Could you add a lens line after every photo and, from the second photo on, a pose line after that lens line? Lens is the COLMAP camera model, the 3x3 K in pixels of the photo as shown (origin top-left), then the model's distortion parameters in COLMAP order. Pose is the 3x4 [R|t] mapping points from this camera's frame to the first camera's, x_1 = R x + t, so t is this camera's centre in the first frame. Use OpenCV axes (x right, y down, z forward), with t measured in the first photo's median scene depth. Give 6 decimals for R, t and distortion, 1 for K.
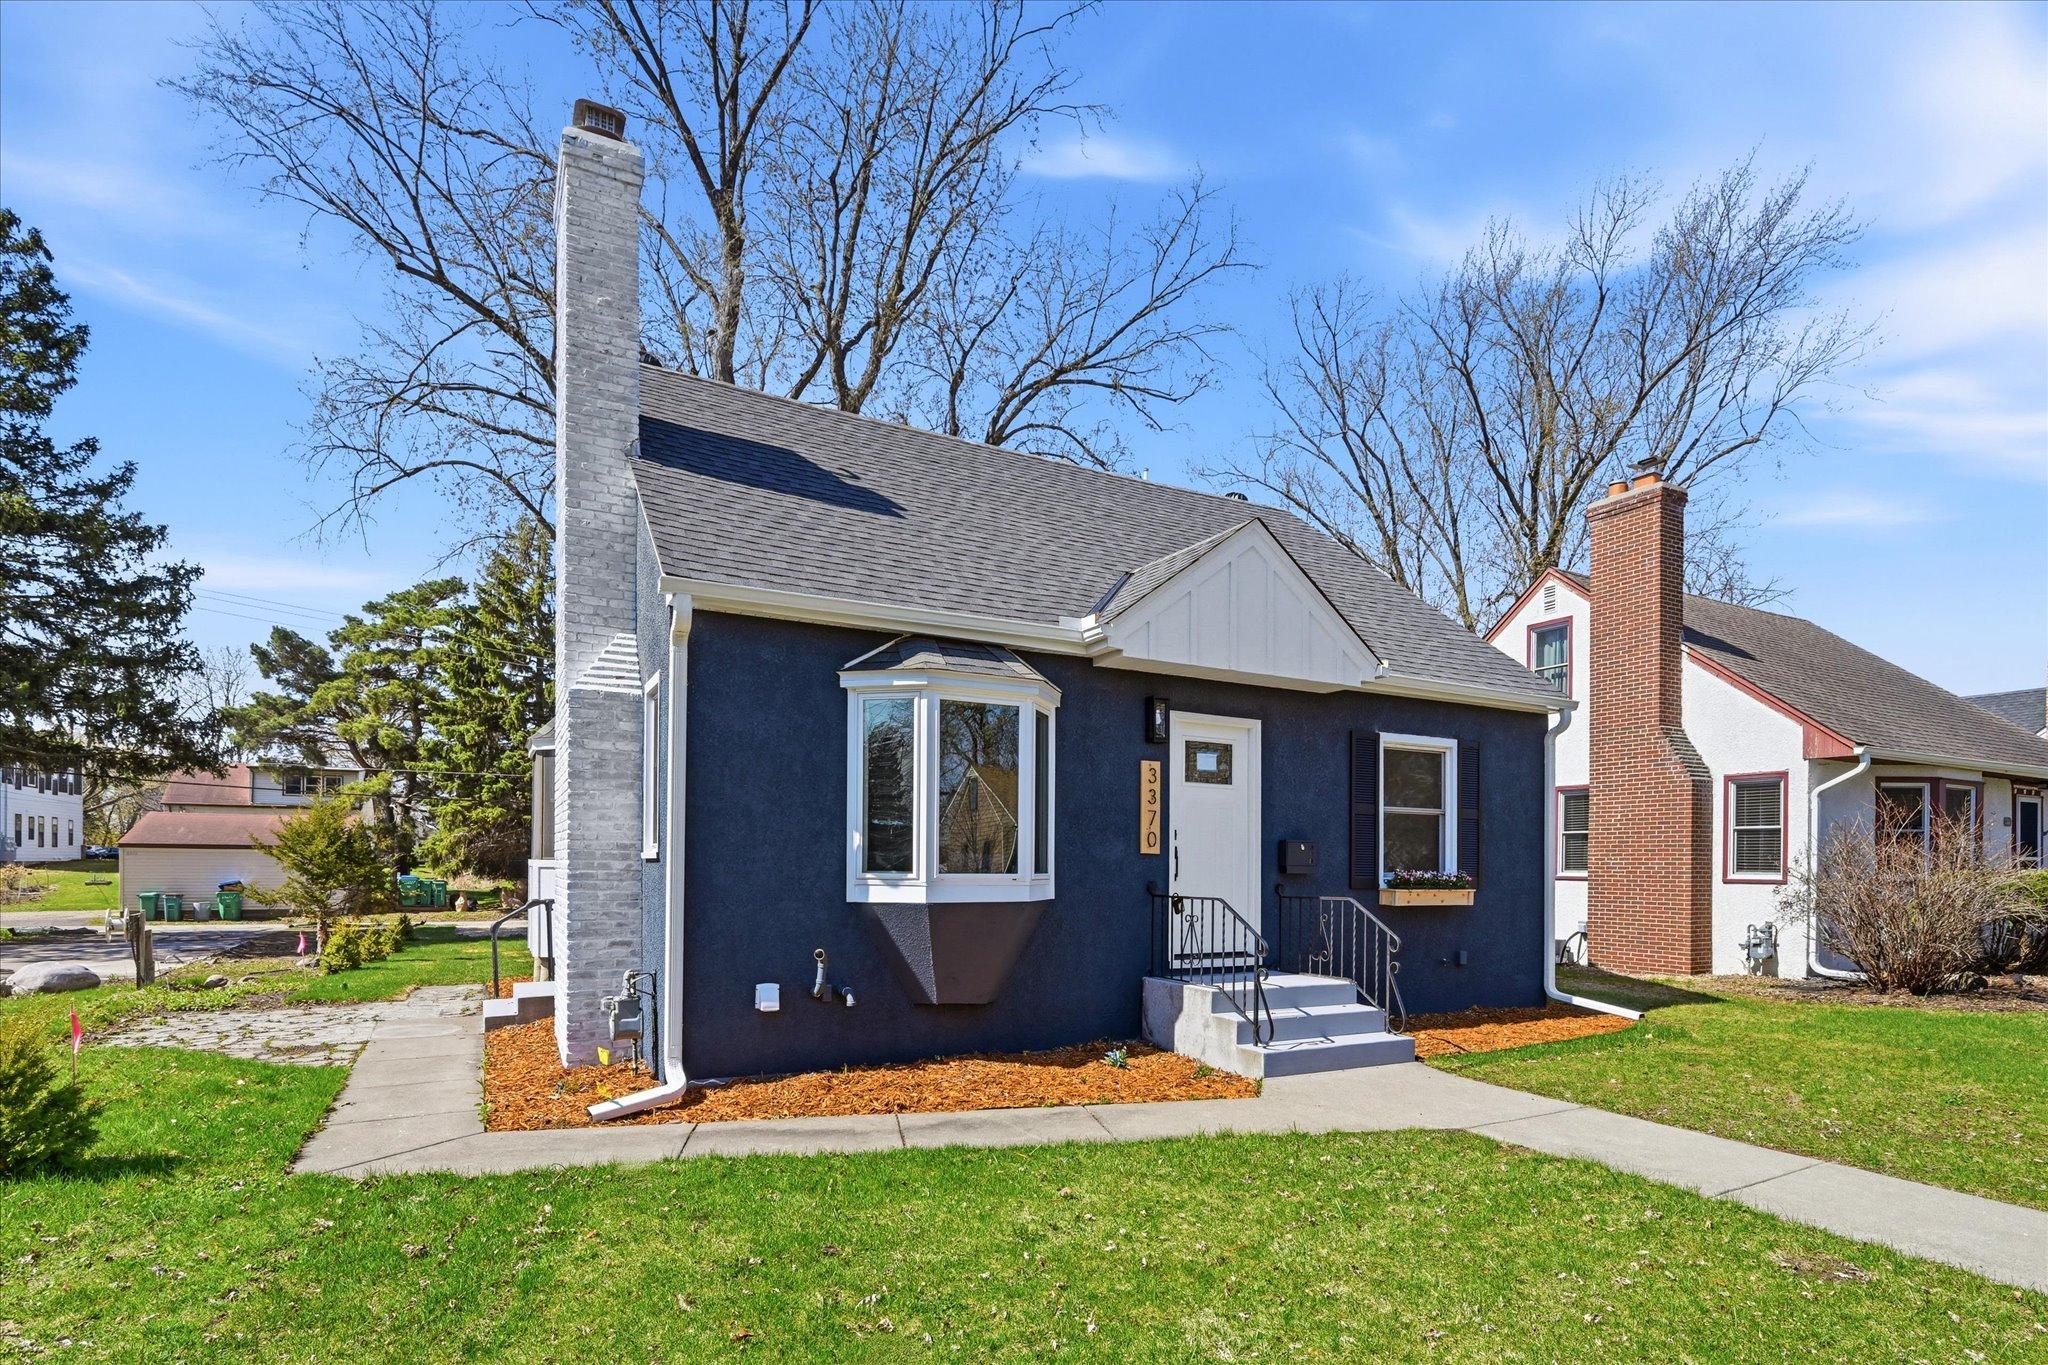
lens RADIAL K [[1043.5, 0, 1019.4], [0, 1043.5, 858.2], [0, 0, 1]] dist [-0.002094, -0.000148]
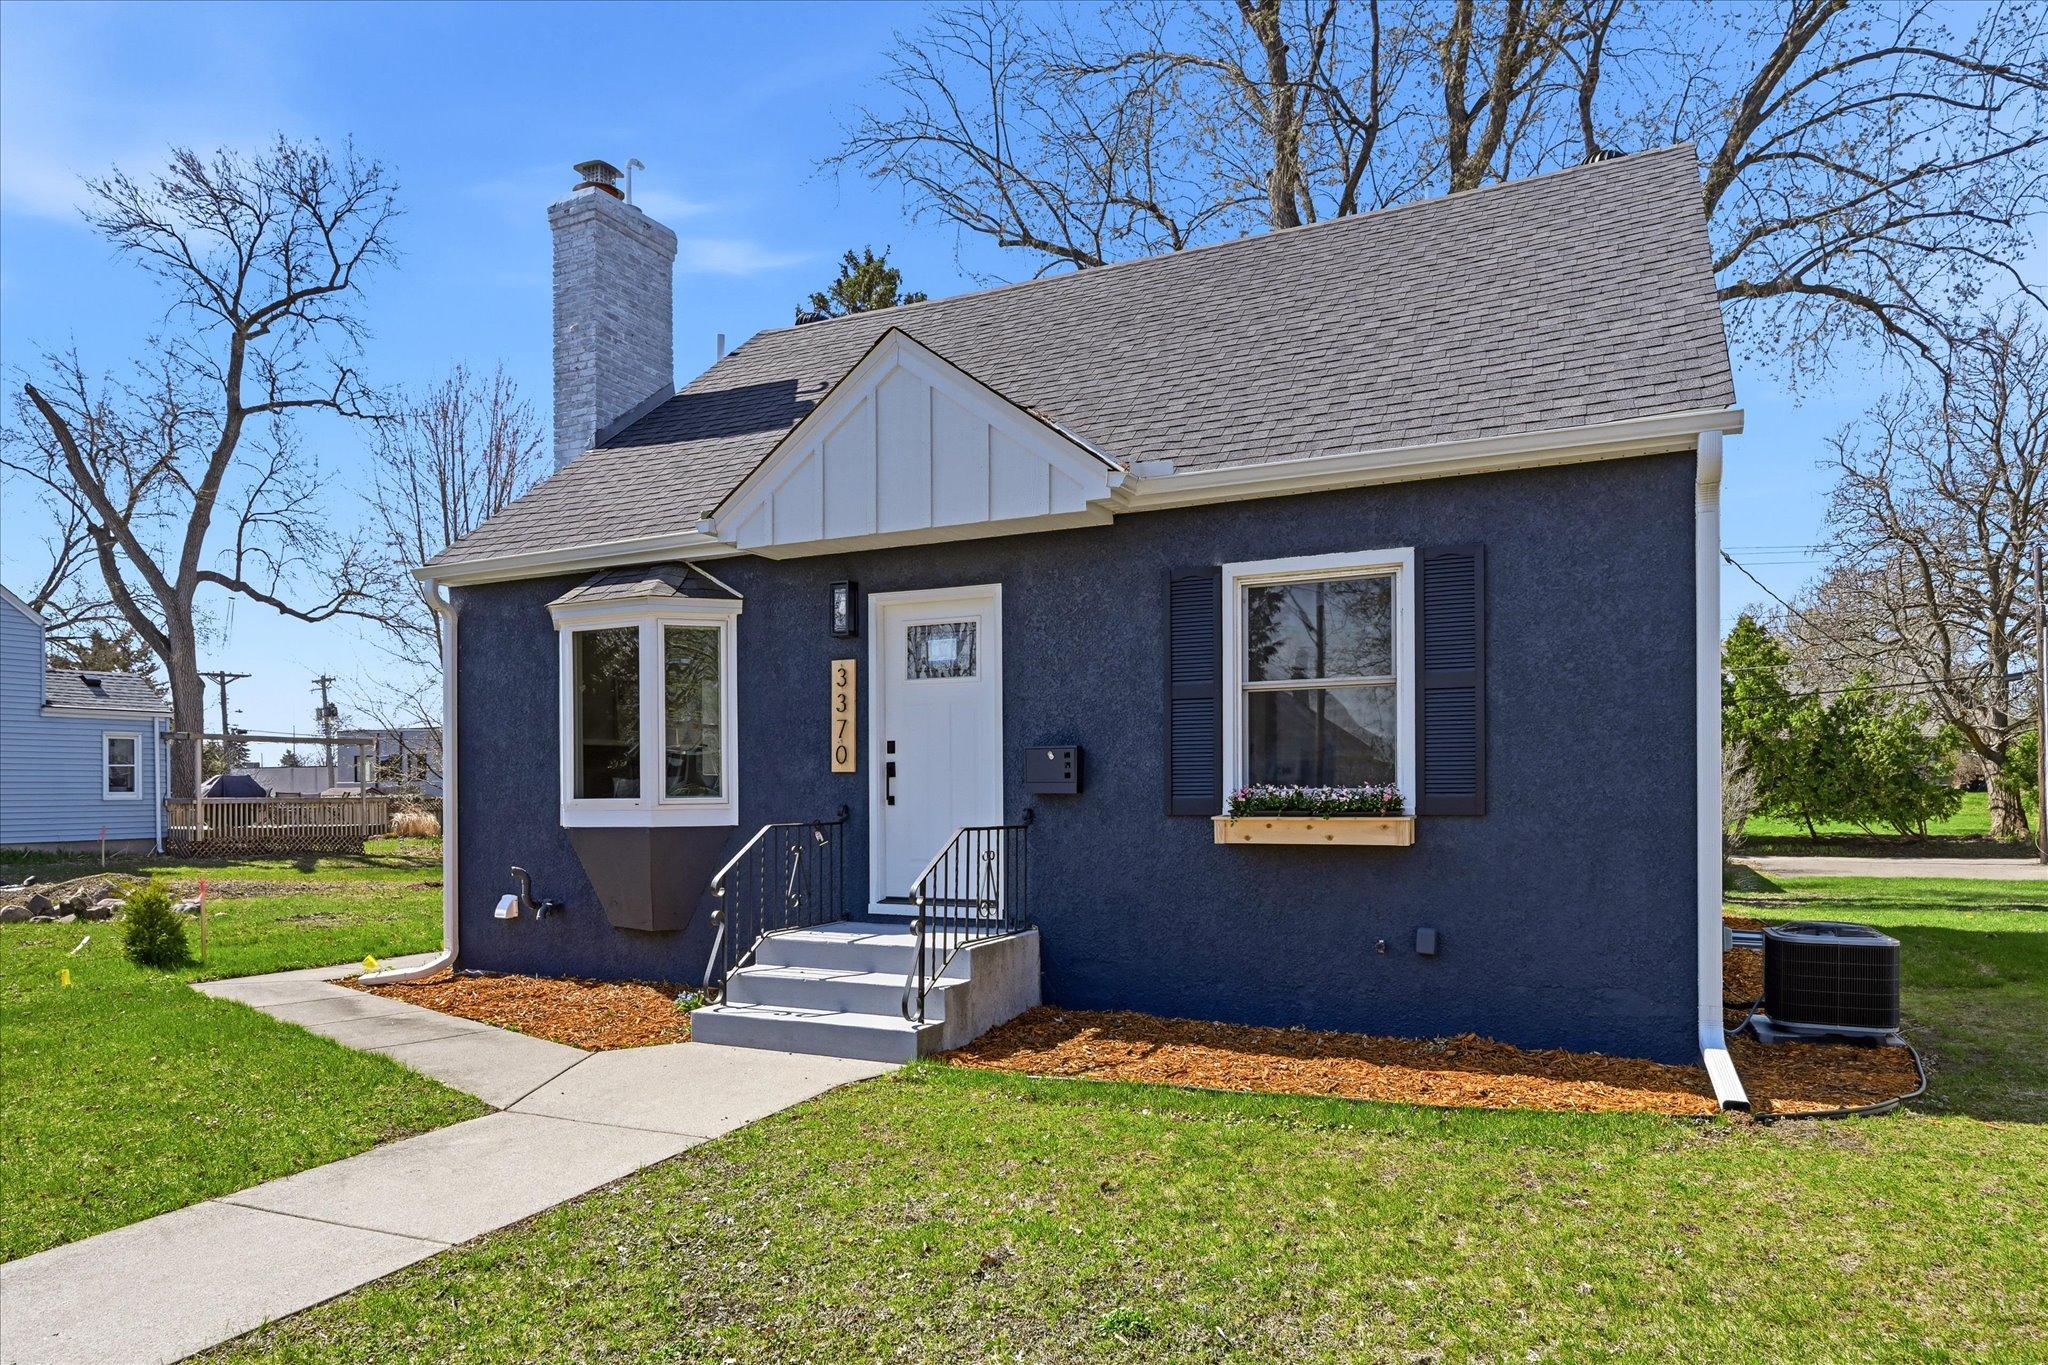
lens RADIAL K [[1268.0, 0, 1024.3], [0, 1268.0, 792.2], [0, 0, 1]] dist [-0.002409, -0.000844]
pose [[0.580164, -0.015910, -0.814344, 1.016899], [0.018099, 0.999814, -0.006640, 0.020732], [0.814299, -0.010887, 0.580344, 0.529188]]
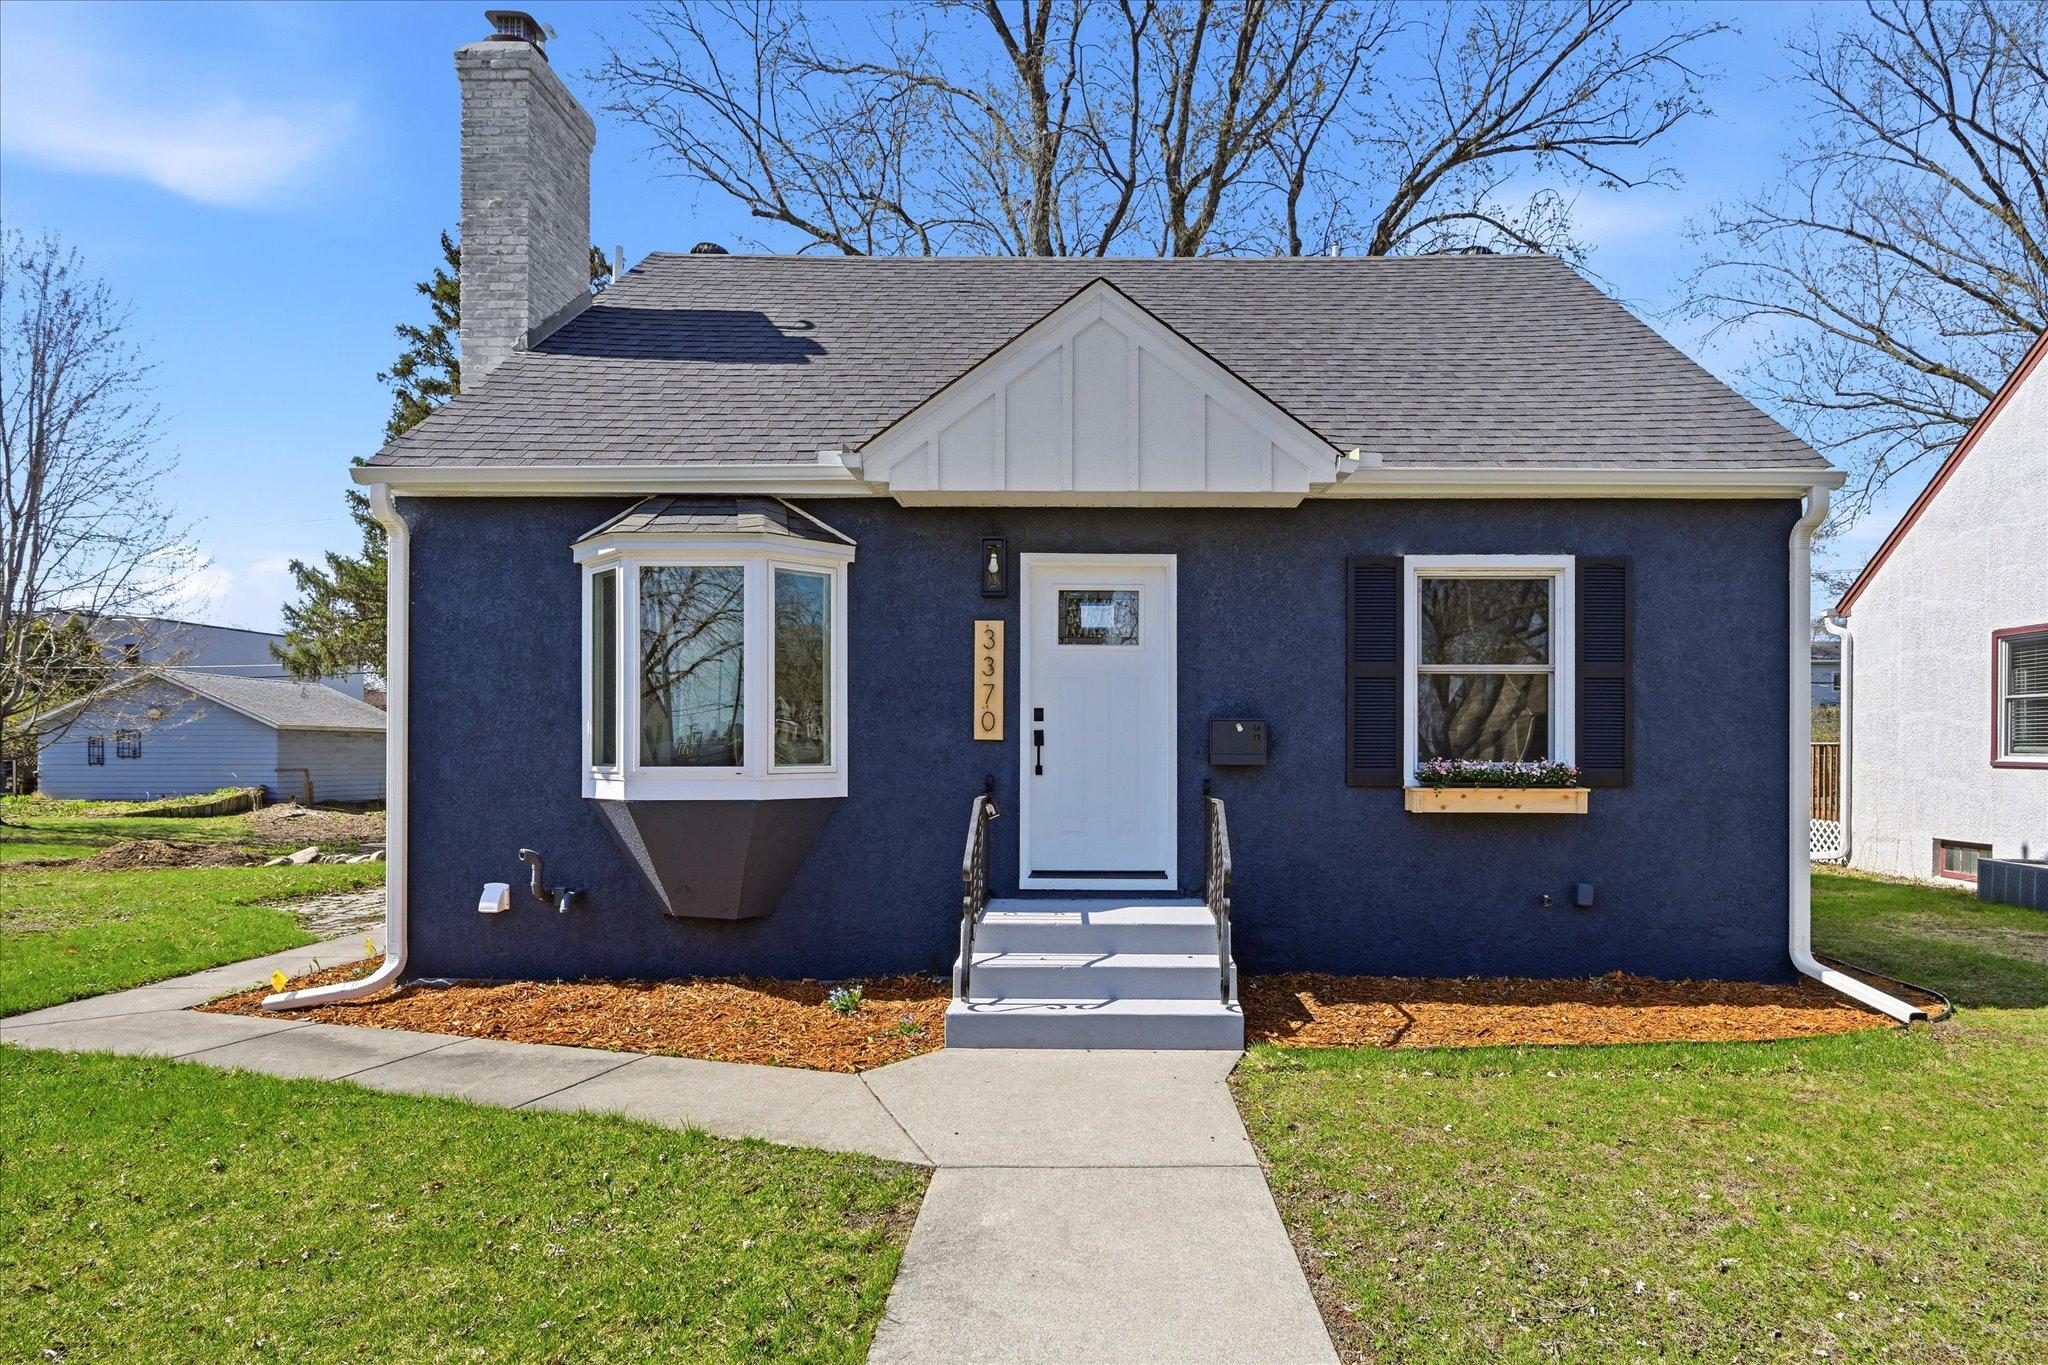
lens RADIAL K [[1101.4, 0, 1026.6], [0, 1101.4, 750.4], [0, 0, 1]] dist [-0.003729, -0.000251]
pose [[0.876301, -0.007909, -0.481699, 0.540203], [0.010072, 0.999947, 0.001905, 0.002158], [0.481659, -0.006521, 0.876334, 0.292135]]
